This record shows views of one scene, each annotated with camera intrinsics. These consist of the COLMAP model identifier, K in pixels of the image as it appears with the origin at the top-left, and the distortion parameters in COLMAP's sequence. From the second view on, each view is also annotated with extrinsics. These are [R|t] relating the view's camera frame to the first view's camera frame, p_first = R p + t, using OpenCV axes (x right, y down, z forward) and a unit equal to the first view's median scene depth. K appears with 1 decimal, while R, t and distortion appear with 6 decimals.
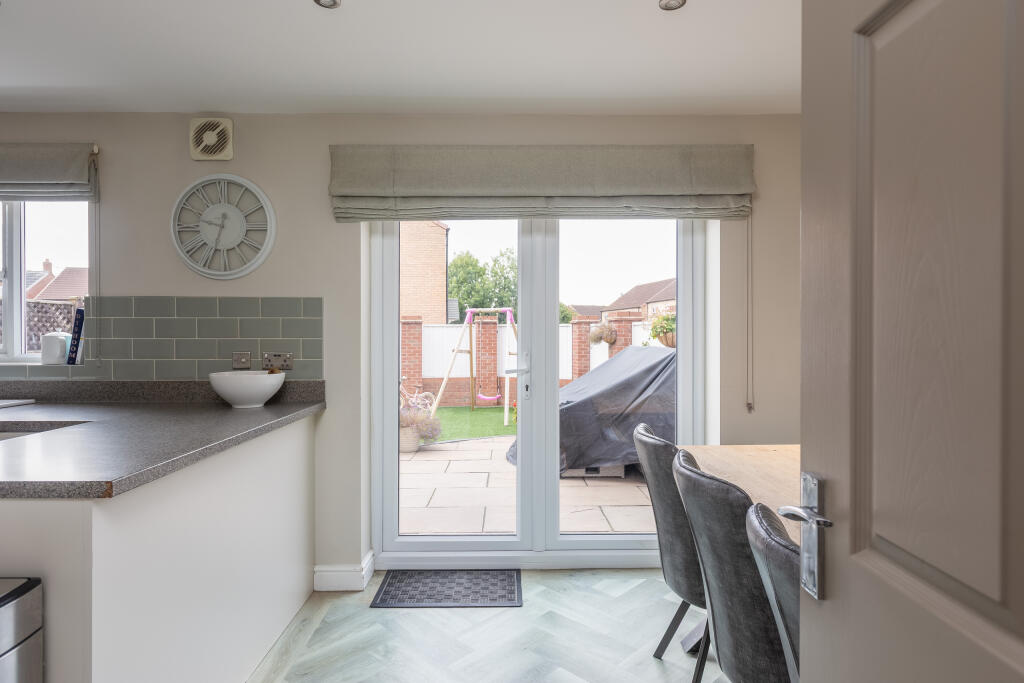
lens RADIAL K [[571.2, 0, 511.8], [0, 571.2, 337.7], [0, 0, 1]] dist [0.004608, 0.002038]
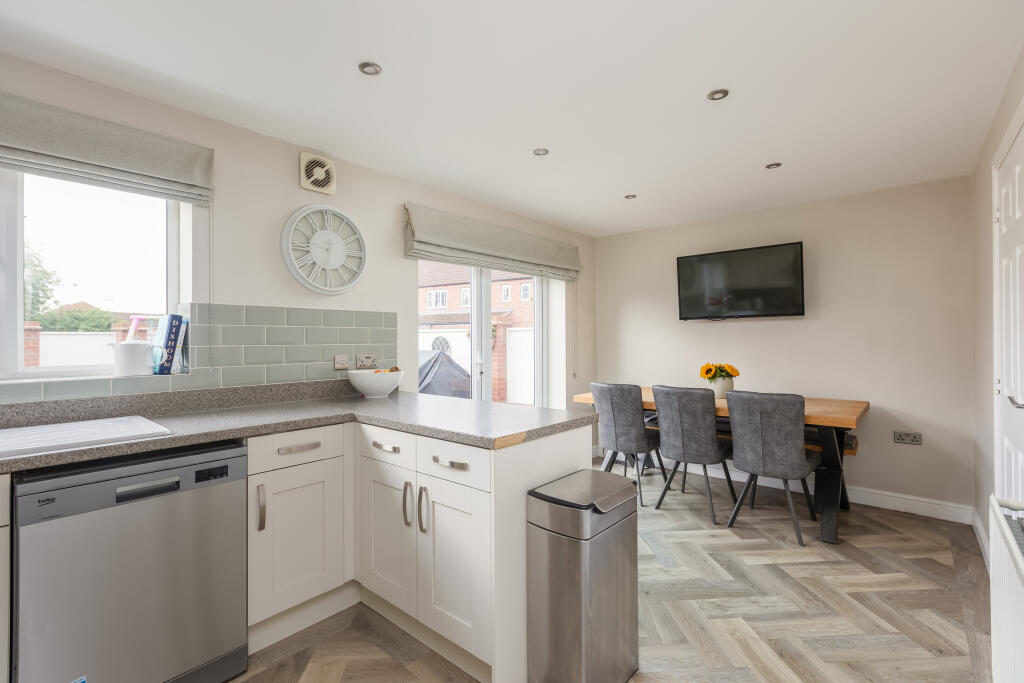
lens RADIAL K [[466.8, 0, 511.4], [0, 466.8, 334.3], [0, 0, 1]] dist [-0.001448, 0.004475]
pose [[0.656984, 0.003868, 0.753895, -0.975080], [0.012429, 0.999795, -0.015961, 0.000539], [-0.753802, 0.019856, 0.656802, 0.080367]]
